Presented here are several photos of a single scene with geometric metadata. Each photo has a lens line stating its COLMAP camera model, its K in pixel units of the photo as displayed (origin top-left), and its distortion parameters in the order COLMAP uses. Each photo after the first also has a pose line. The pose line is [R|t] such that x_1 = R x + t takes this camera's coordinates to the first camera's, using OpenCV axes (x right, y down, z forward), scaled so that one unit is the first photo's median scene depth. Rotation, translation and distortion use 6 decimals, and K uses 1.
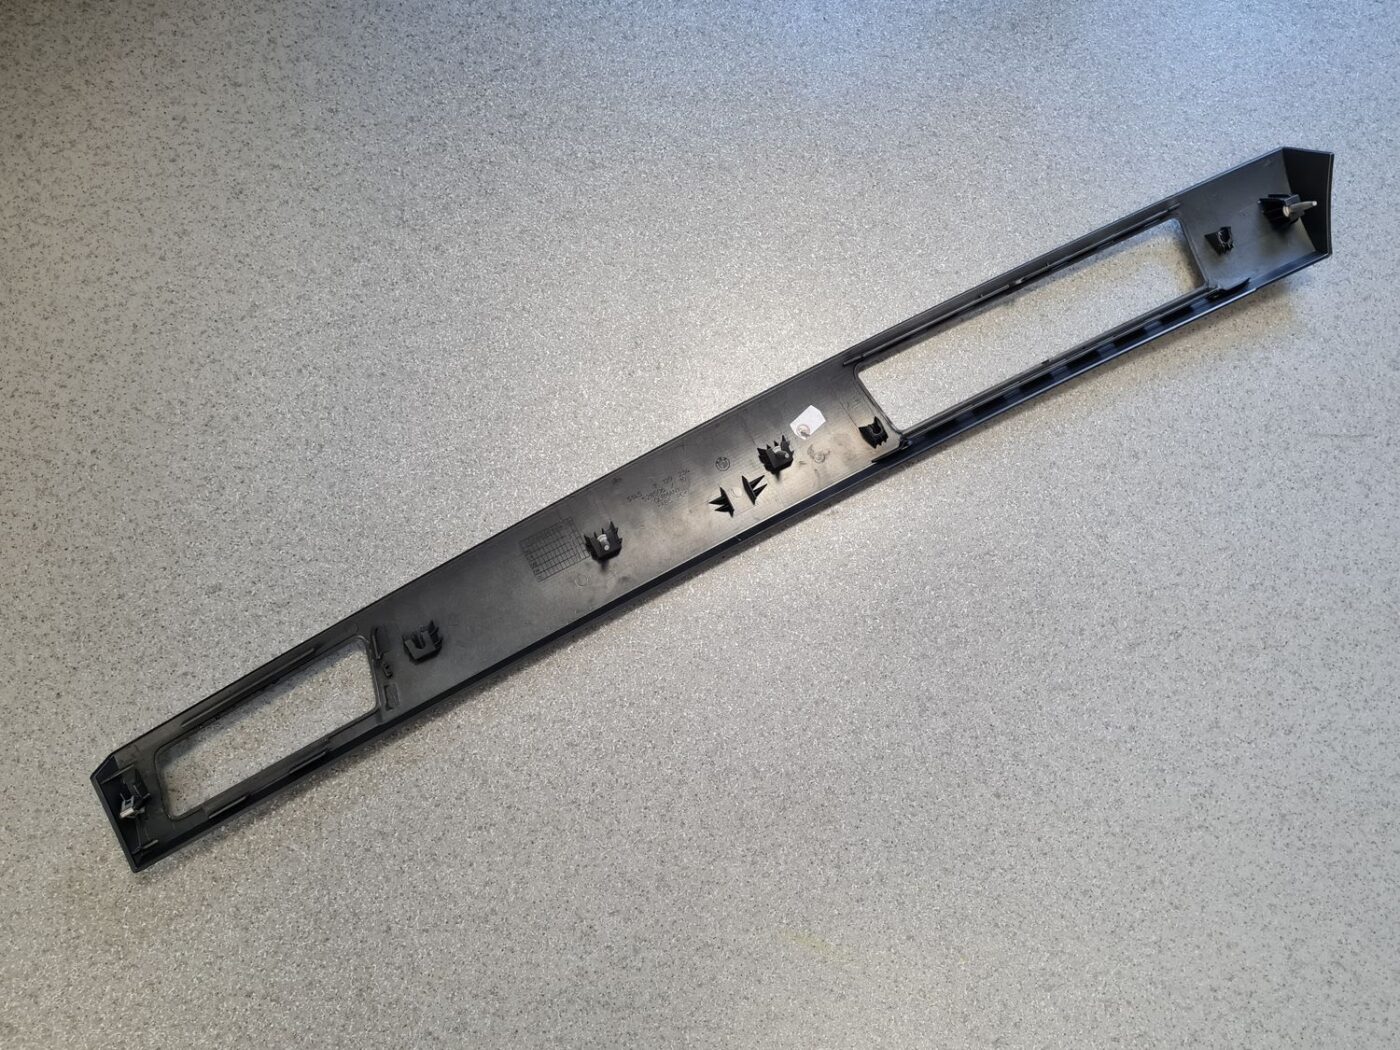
lens RADIAL K [[1108.8, 0, 693.6], [0, 1108.8, 526.5], [0, 0, 1]] dist [0.000036, -0.018285]
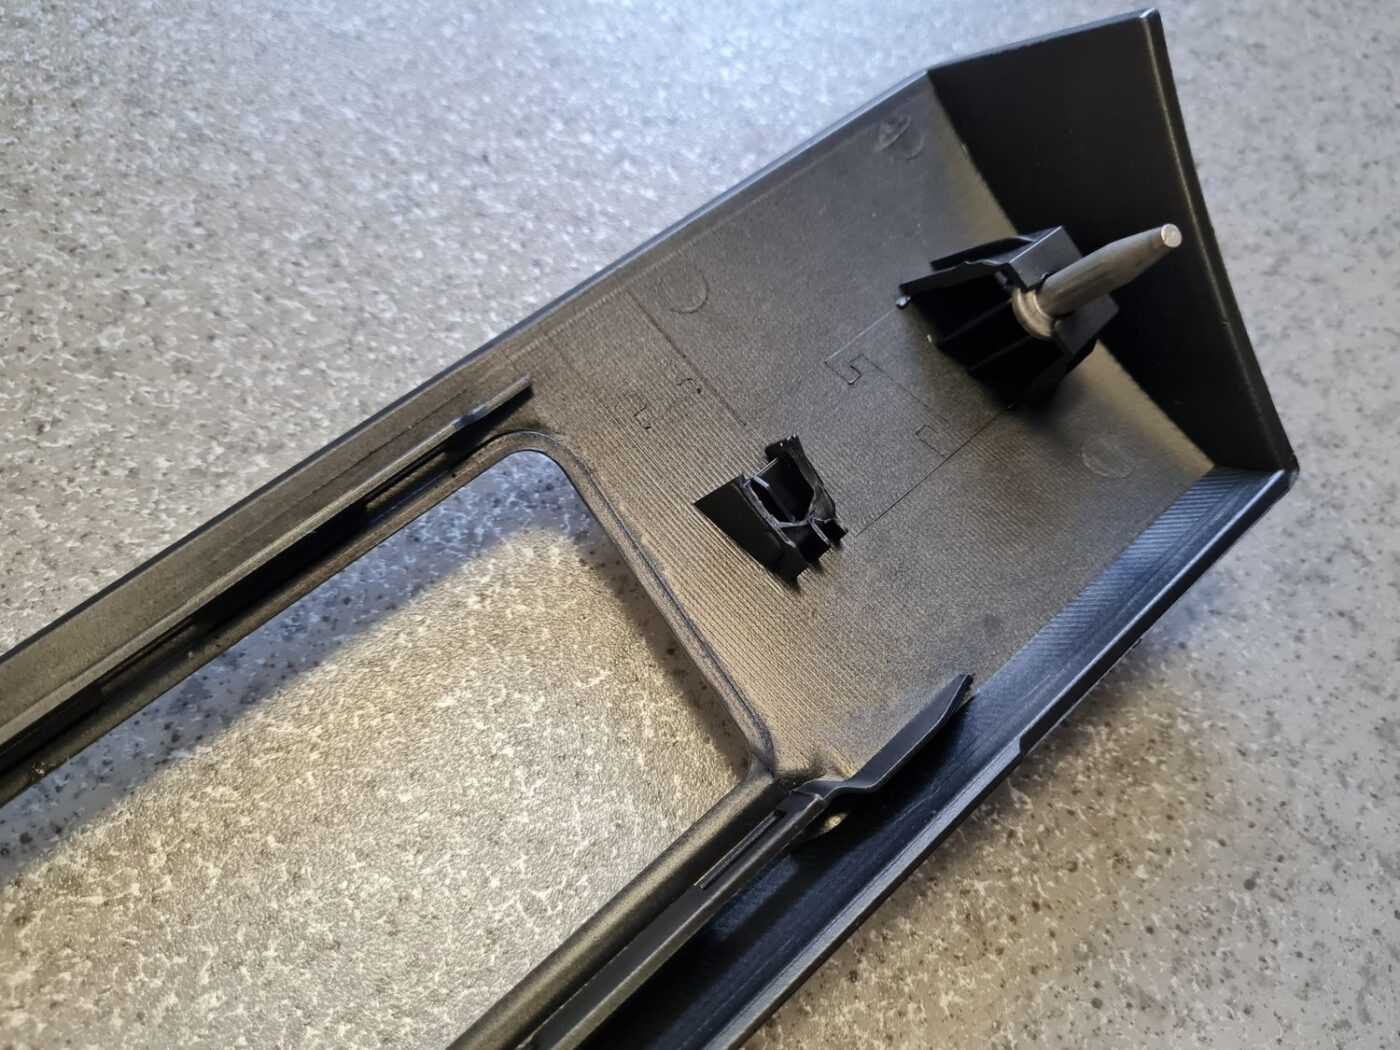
lens RADIAL K [[1108.8, 0, 702.0], [0, 1108.8, 524.0], [0, 0, 1]] dist [0.000036, -0.018285]
pose [[0.950612, -0.212646, 0.226094, 0.419030], [0.254378, 0.951148, -0.174958, -0.225240], [-0.177845, 0.223830, 0.958265, 0.815429]]
